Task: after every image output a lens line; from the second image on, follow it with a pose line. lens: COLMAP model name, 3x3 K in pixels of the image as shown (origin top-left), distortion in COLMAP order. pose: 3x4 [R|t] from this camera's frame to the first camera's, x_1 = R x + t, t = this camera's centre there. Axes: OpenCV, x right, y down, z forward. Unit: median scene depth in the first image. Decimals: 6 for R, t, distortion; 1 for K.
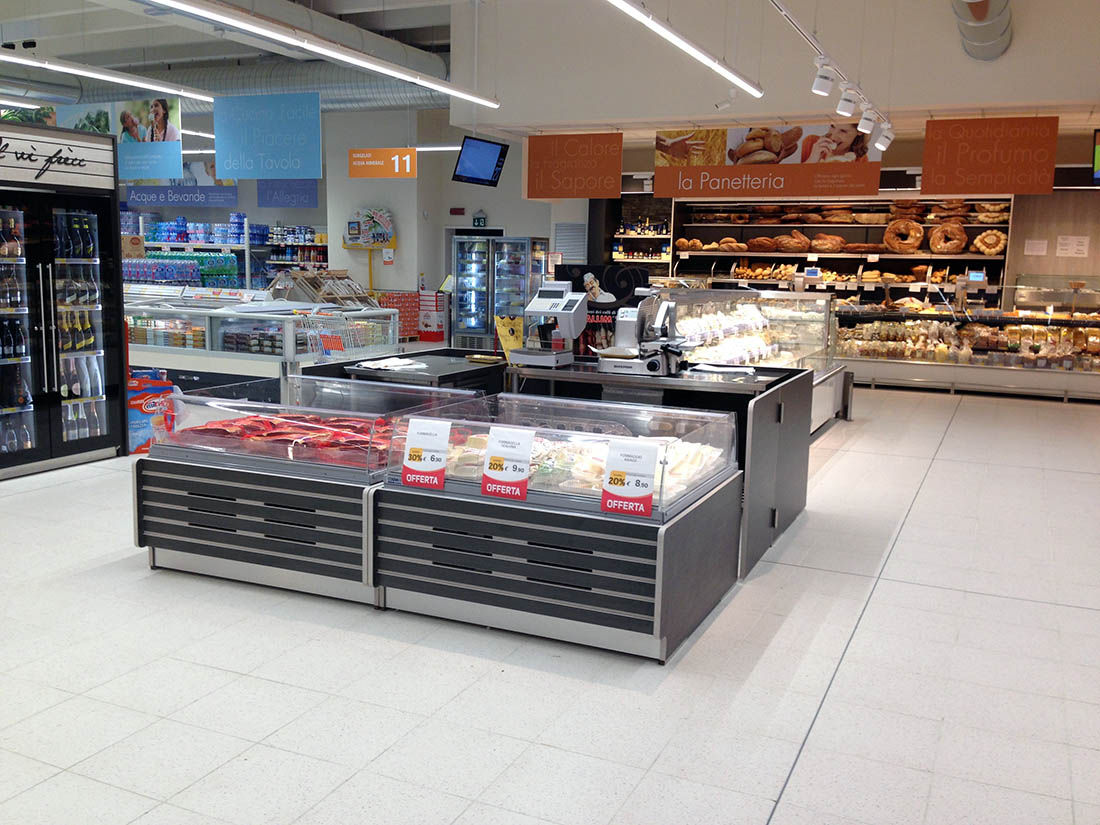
lens RADIAL K [[1009.6, 0, 572.5], [0, 1009.6, 445.7], [0, 0, 1]] dist [-0.018167, 0.000000]
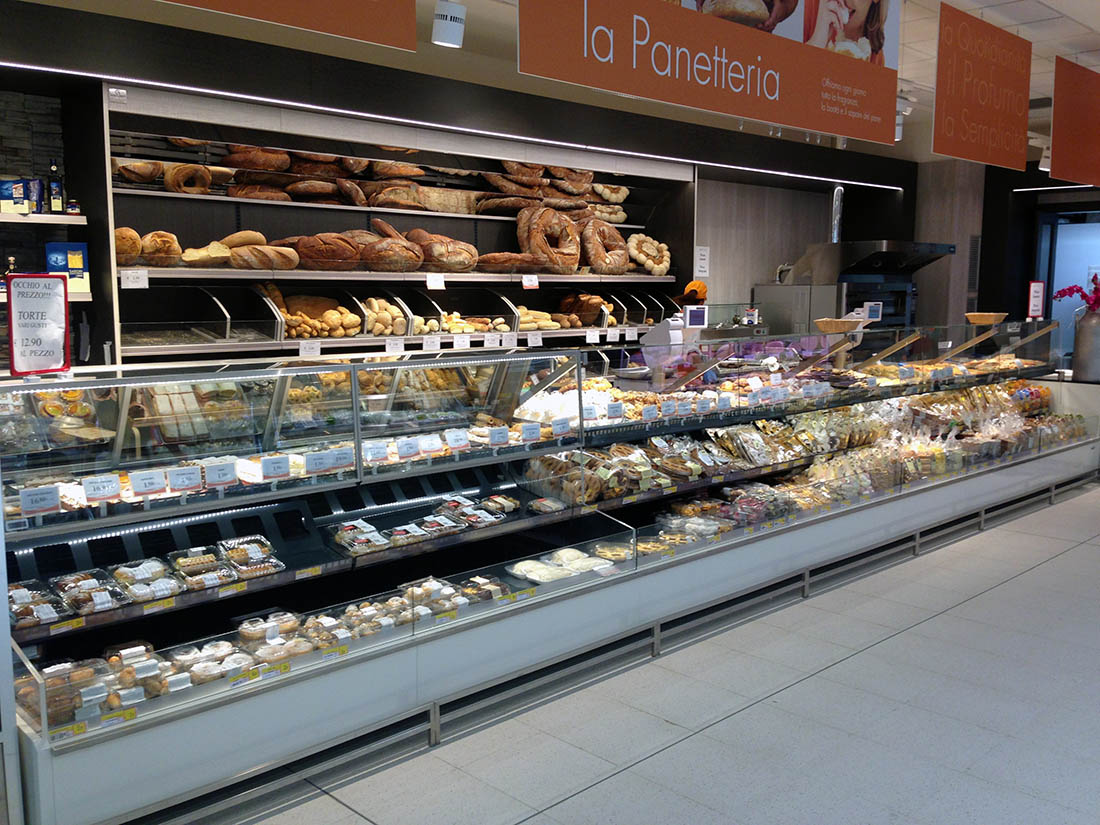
lens RADIAL K [[1009.6, 0, 549.2], [0, 1009.6, 415.7], [0, 0, 1]] dist [-0.018167, 0.000000]
pose [[0.383324, -0.127393, 0.914786, -0.171538], [0.173120, 0.982798, 0.064321, -0.167263], [-0.907244, 0.133712, 0.398785, 0.883712]]
